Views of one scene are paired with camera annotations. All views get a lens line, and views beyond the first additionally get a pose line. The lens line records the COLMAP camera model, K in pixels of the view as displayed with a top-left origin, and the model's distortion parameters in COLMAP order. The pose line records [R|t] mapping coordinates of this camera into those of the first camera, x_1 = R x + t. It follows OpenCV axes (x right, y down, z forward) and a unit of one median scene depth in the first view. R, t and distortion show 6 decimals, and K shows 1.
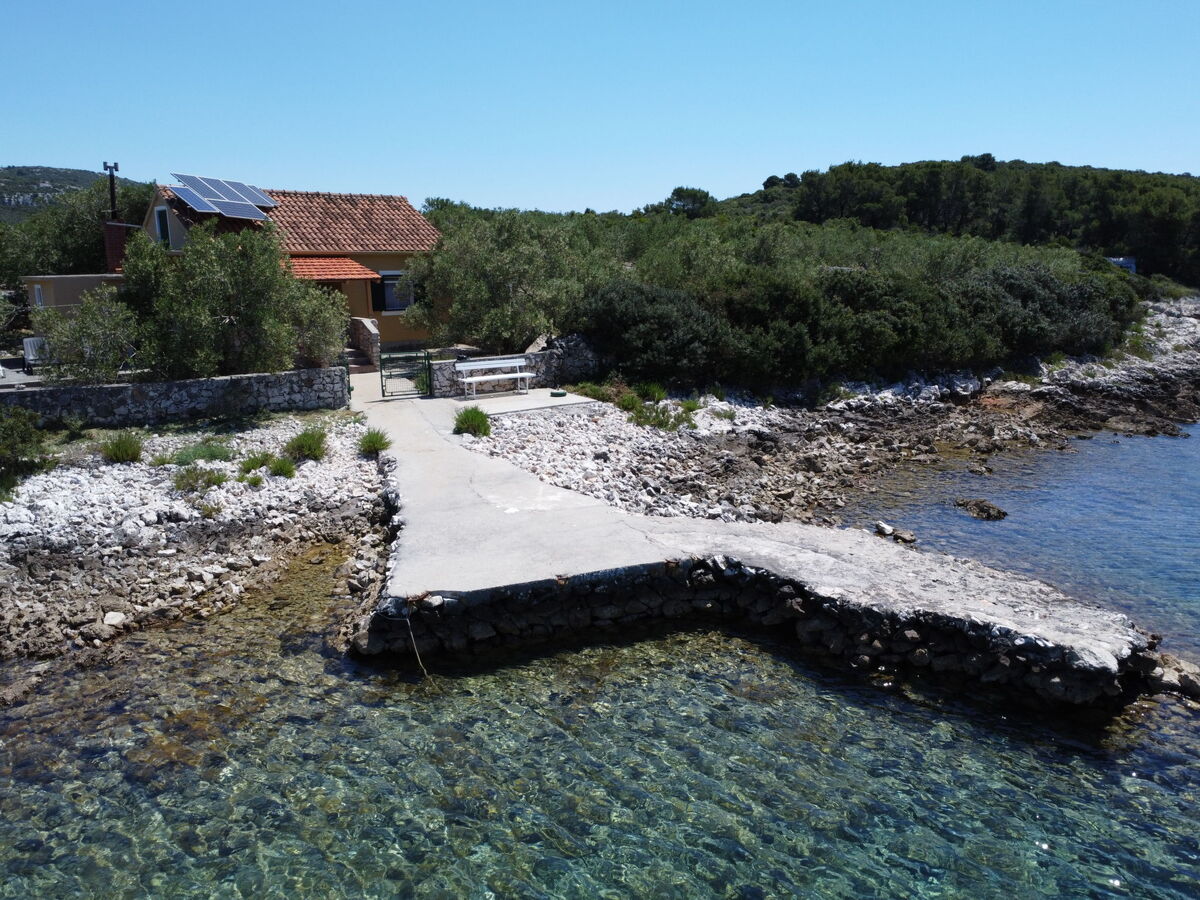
lens RADIAL K [[896.9, 0, 603.1], [0, 896.9, 451.2], [0, 0, 1]] dist [0.004160, -0.007449]
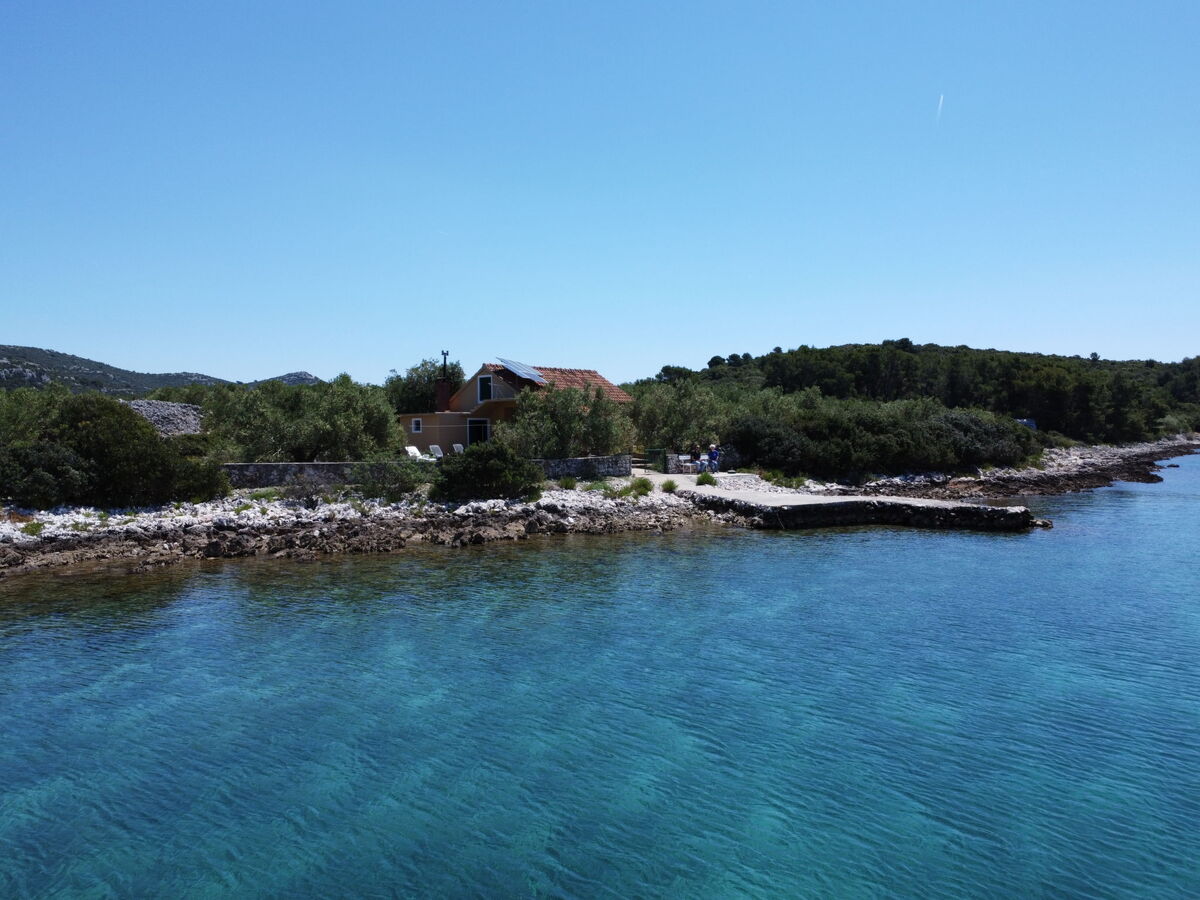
lens RADIAL K [[896.9, 0, 602.1], [0, 896.9, 454.9], [0, 0, 1]] dist [0.004160, -0.007449]
pose [[0.997673, -0.002864, 0.068125, -0.350229], [0.015465, 0.982583, -0.185181, 0.189869], [-0.066409, 0.185803, 0.980340, -0.642091]]
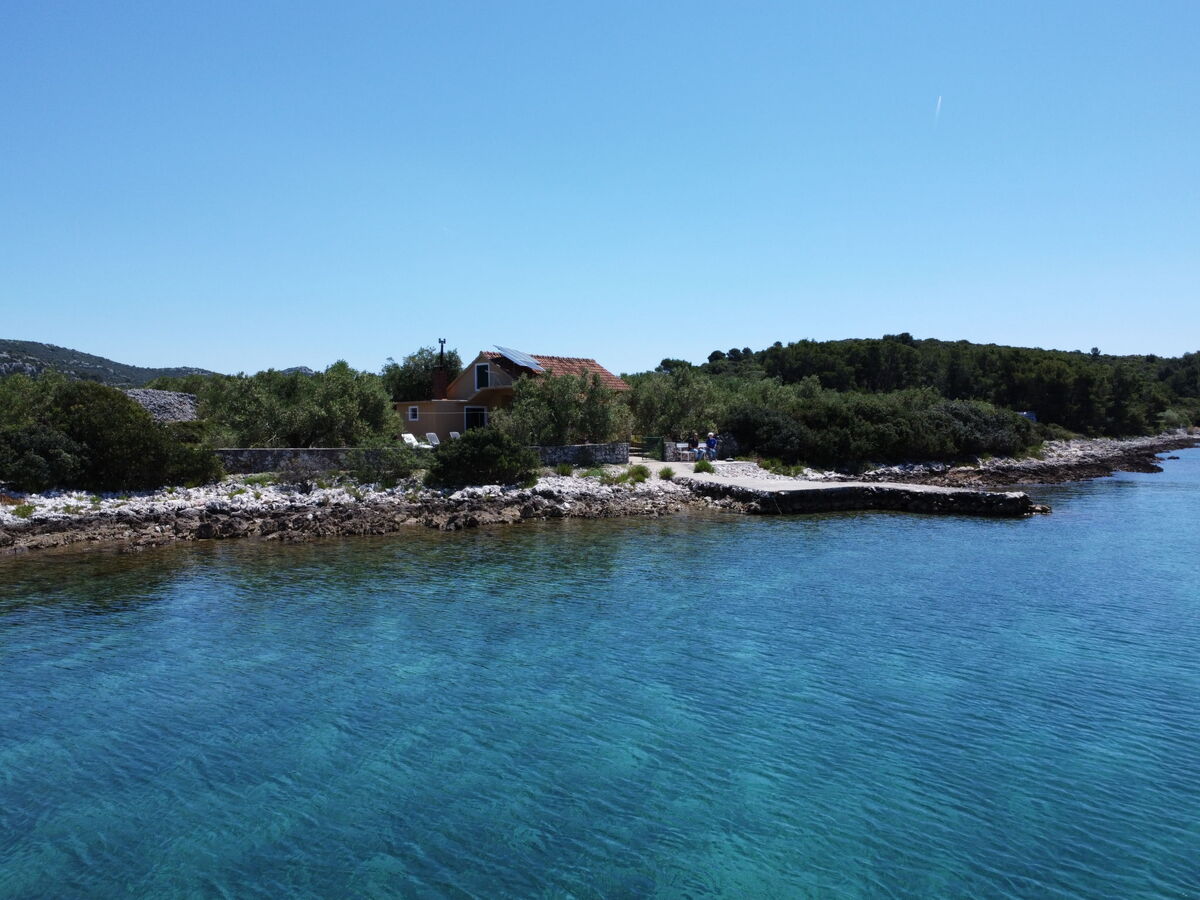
lens RADIAL K [[896.9, 0, 601.9], [0, 896.9, 454.3], [0, 0, 1]] dist [0.004160, -0.007449]
pose [[0.997708, -0.001891, 0.067633, -0.345116], [0.014122, 0.983414, -0.180827, 0.200673], [-0.066170, 0.181368, 0.981187, -0.633099]]
